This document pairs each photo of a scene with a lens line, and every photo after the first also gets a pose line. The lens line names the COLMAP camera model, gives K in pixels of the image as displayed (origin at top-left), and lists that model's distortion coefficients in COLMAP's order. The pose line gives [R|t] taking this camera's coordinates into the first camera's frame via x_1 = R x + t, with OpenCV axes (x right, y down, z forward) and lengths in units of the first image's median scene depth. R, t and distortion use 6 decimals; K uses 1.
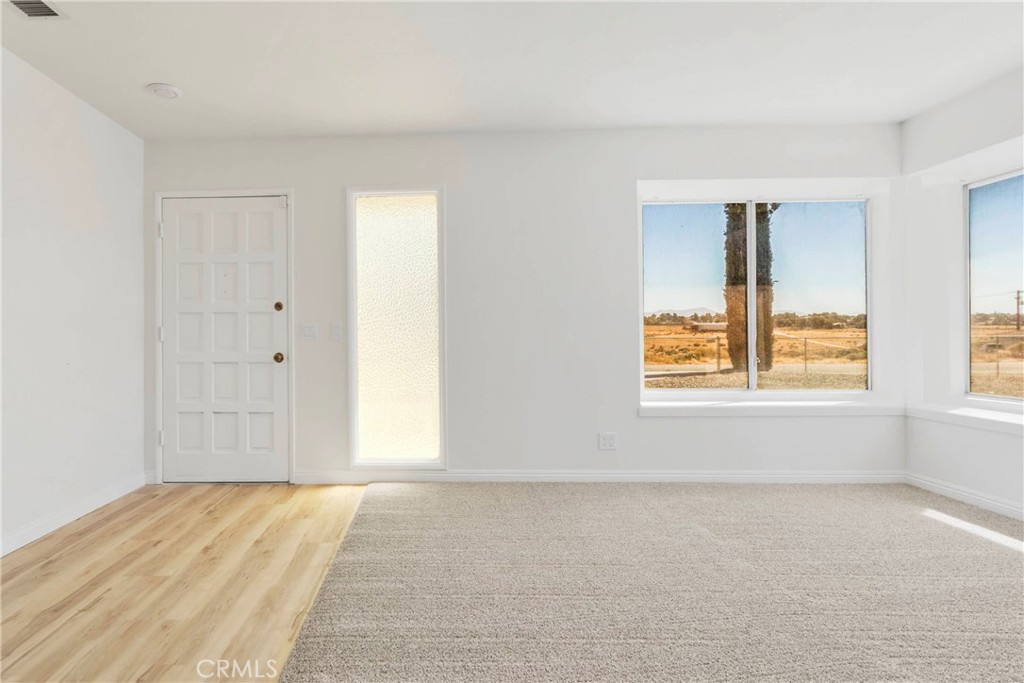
lens RADIAL K [[599.5, 0, 511.0], [0, 599.5, 328.9], [0, 0, 1]] dist [0.000379, 0.001375]
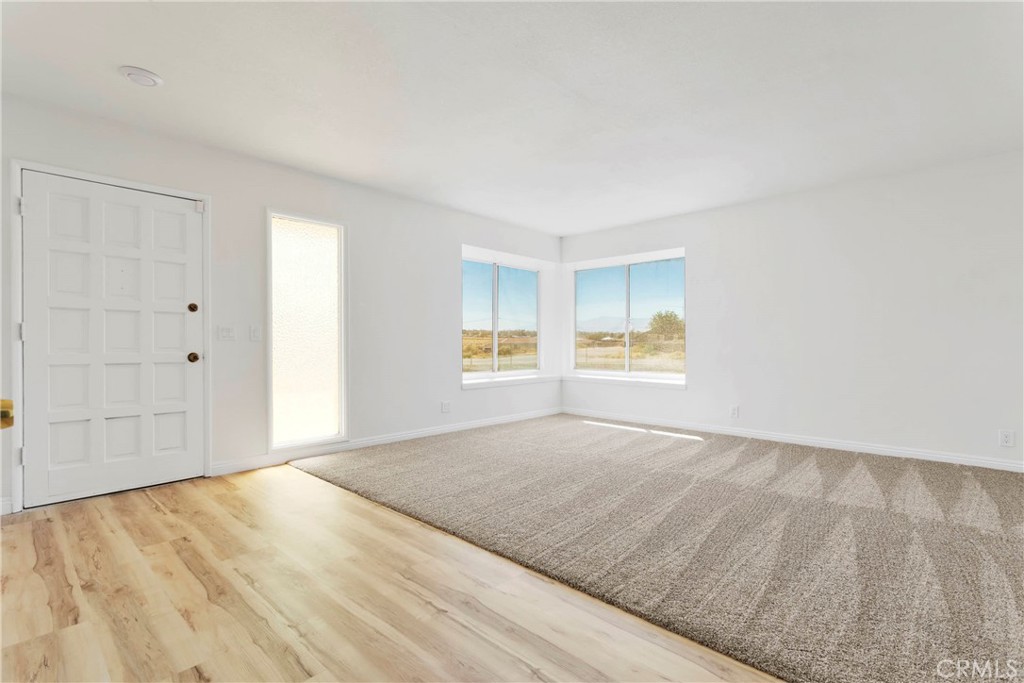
lens RADIAL K [[480.5, 0, 523.9], [0, 480.5, 344.9], [0, 0, 1]] dist [0.002521, 0.000729]
pose [[0.644331, 0.003221, 0.764740, -0.668669], [-0.015387, 0.999843, 0.008753, 0.010325], [-0.764592, -0.017407, 0.644280, 0.035240]]
